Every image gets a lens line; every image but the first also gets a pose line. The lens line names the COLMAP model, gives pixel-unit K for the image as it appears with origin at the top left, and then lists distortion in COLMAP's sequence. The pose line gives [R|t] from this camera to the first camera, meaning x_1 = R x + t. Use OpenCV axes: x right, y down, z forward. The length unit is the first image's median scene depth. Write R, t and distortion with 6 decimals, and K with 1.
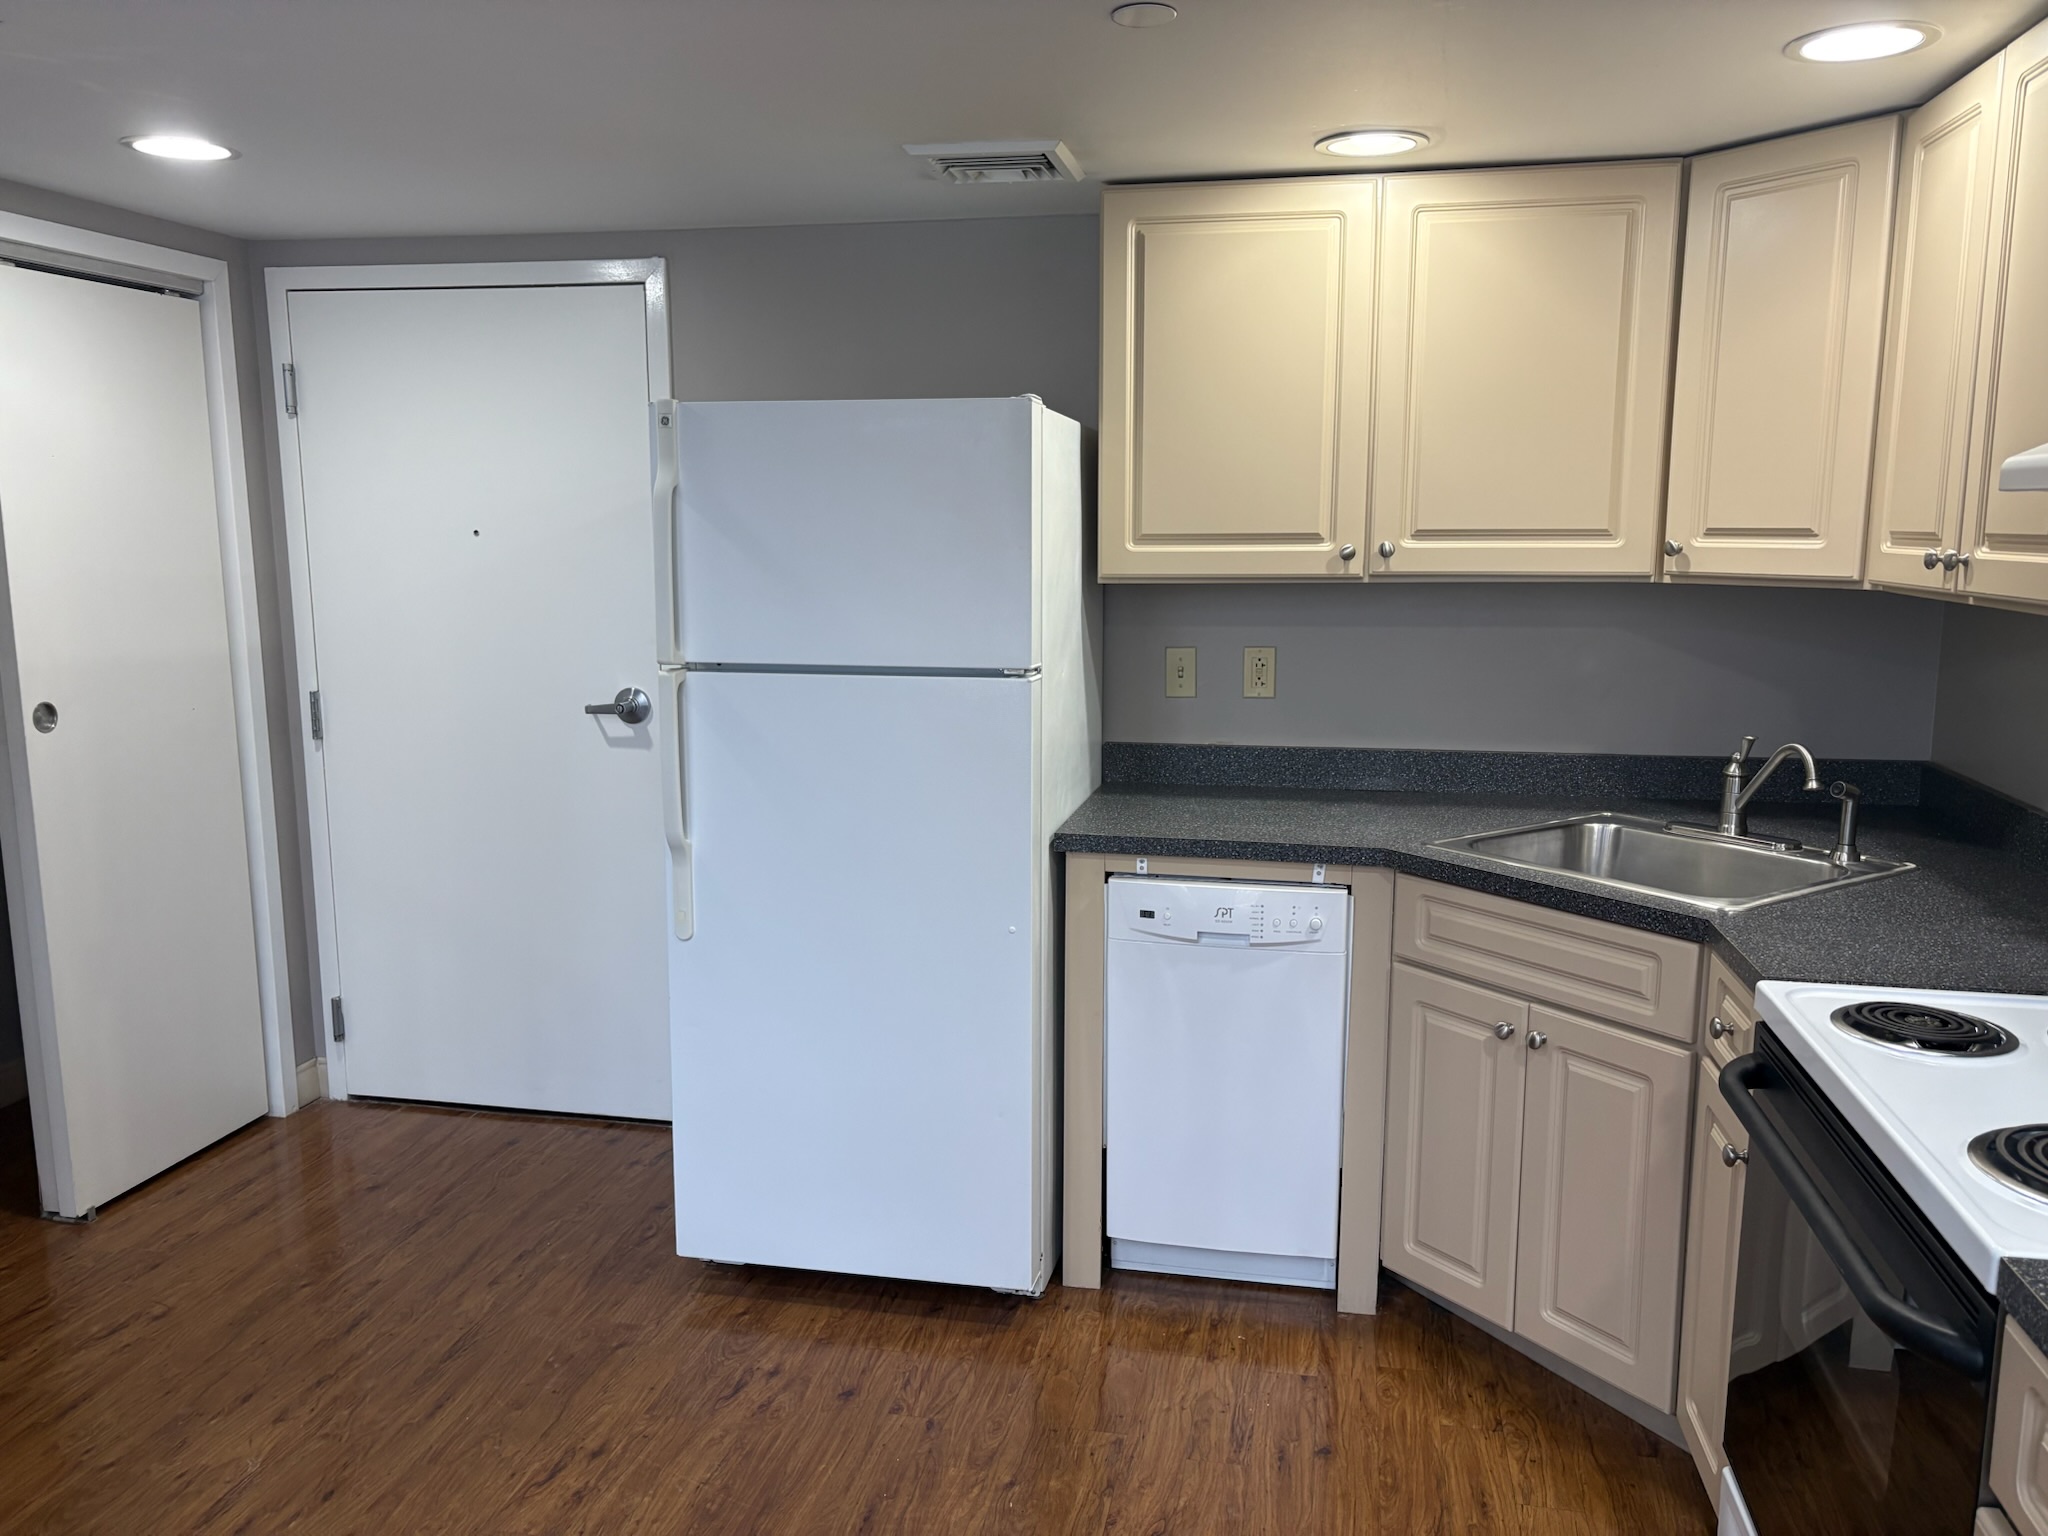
lens RADIAL K [[1561.2, 0, 1038.1], [0, 1561.2, 776.4], [0, 0, 1]] dist [0.058438, -0.007109]
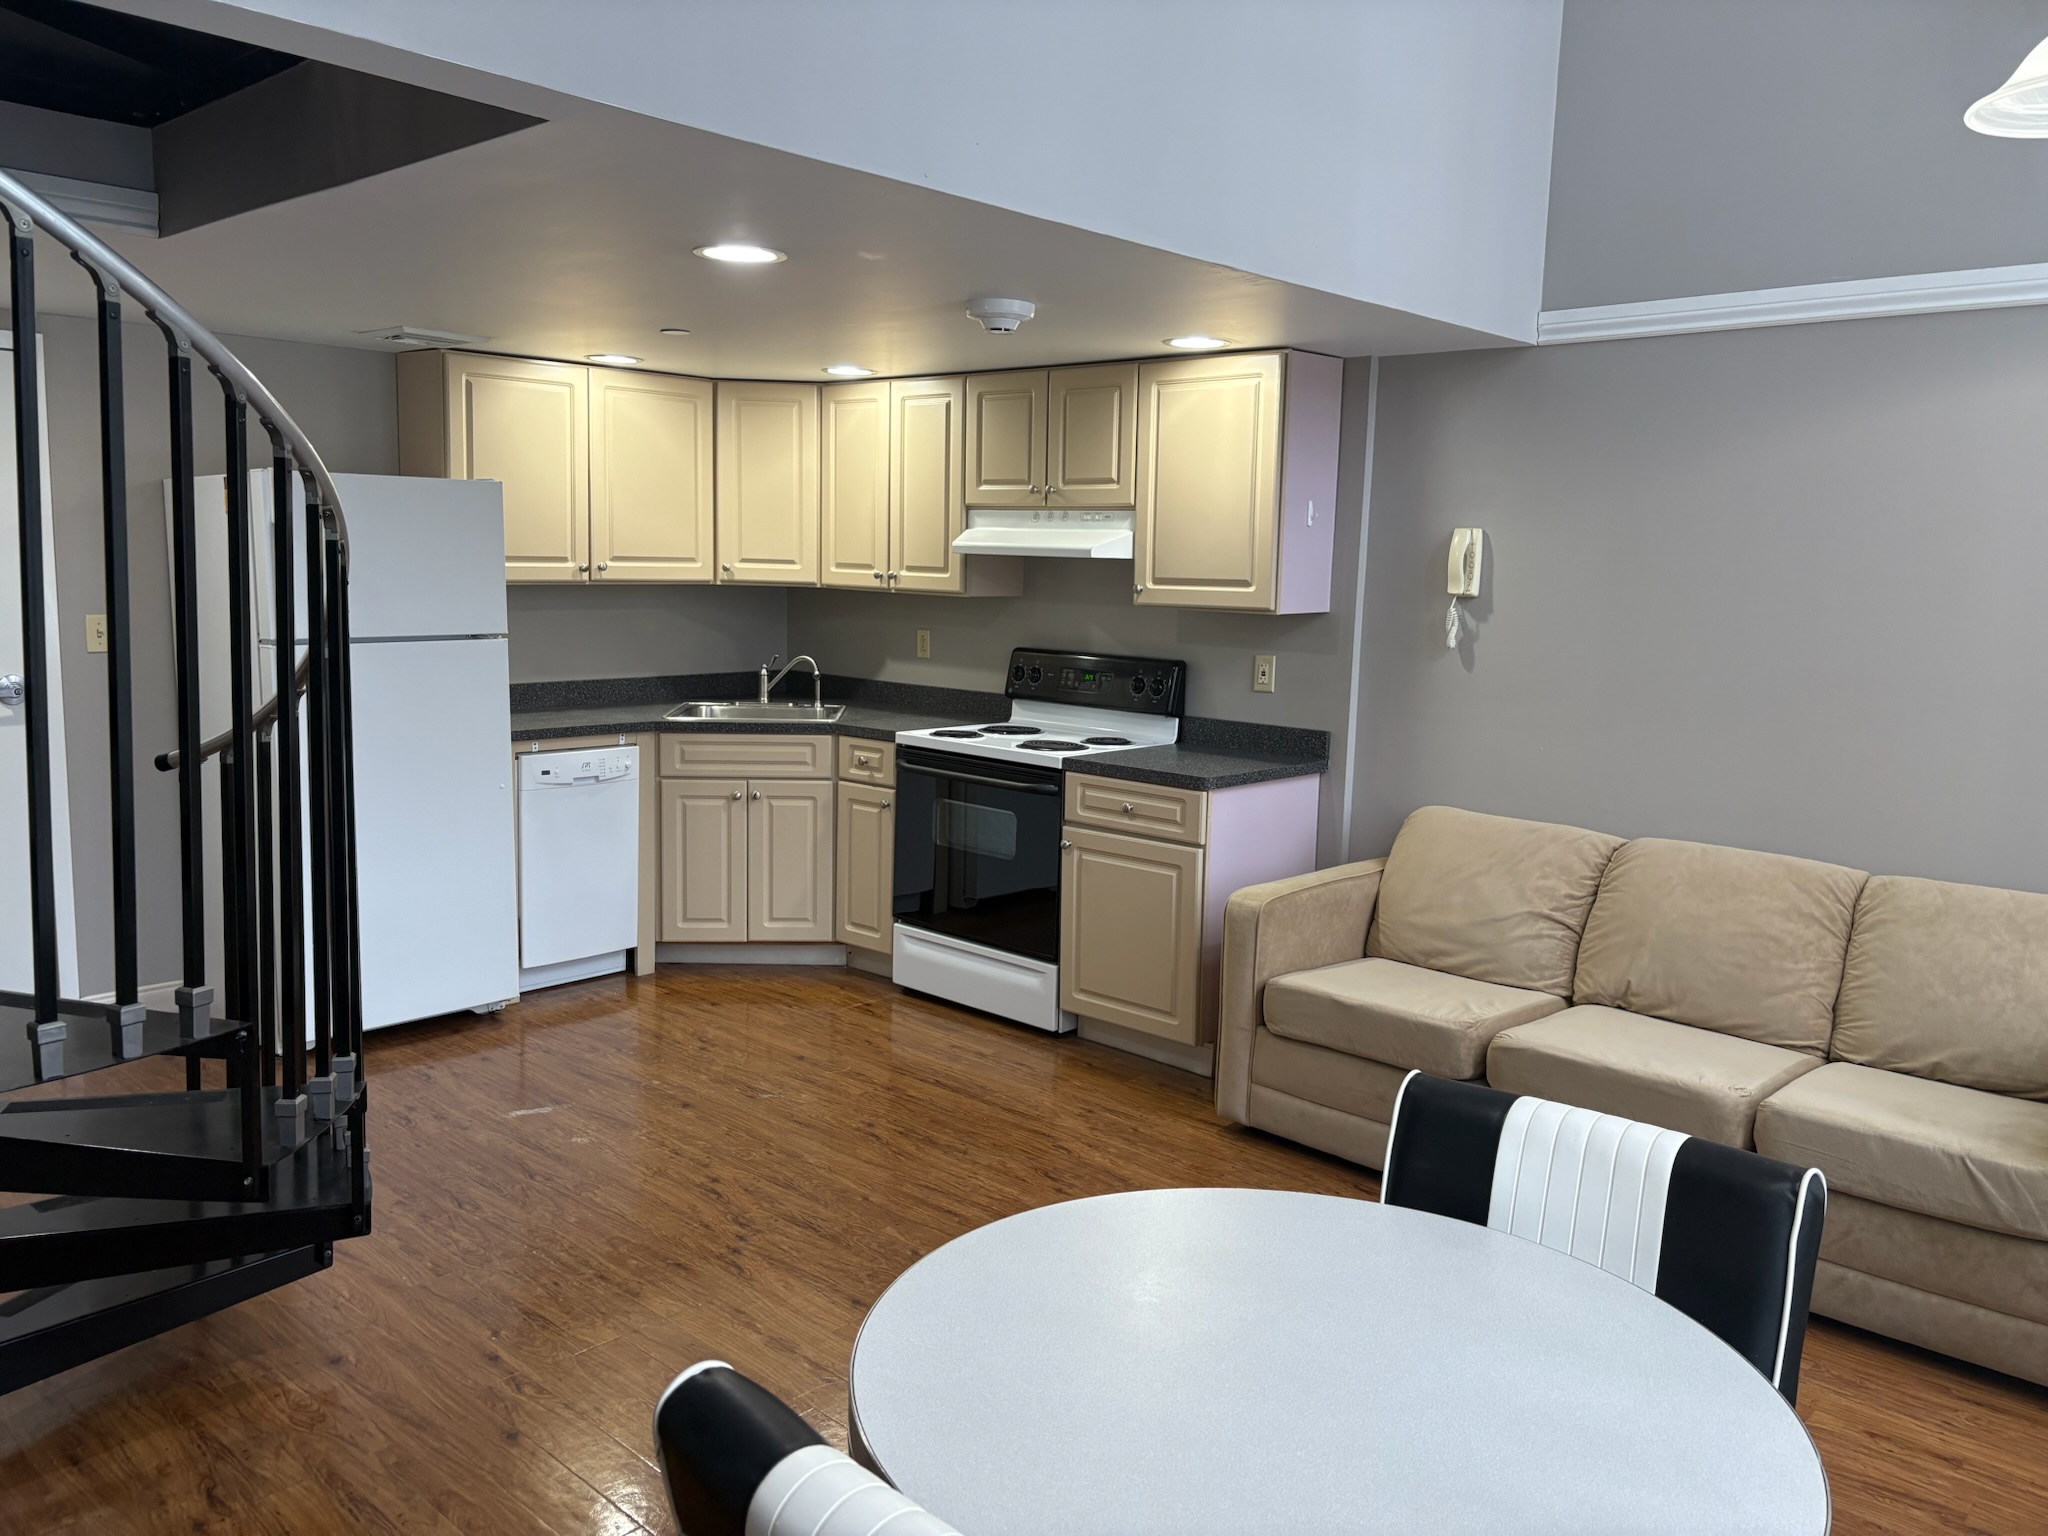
lens RADIAL K [[1561.2, 0, 1038.1], [0, 1561.2, 776.4], [0, 0, 1]] dist [0.058438, -0.007109]
pose [[0.509869, -0.110846, 0.853081, -1.189397], [0.115369, 0.991516, 0.059880, 0.051745], [-0.852481, 0.067888, 0.518331, -0.401706]]
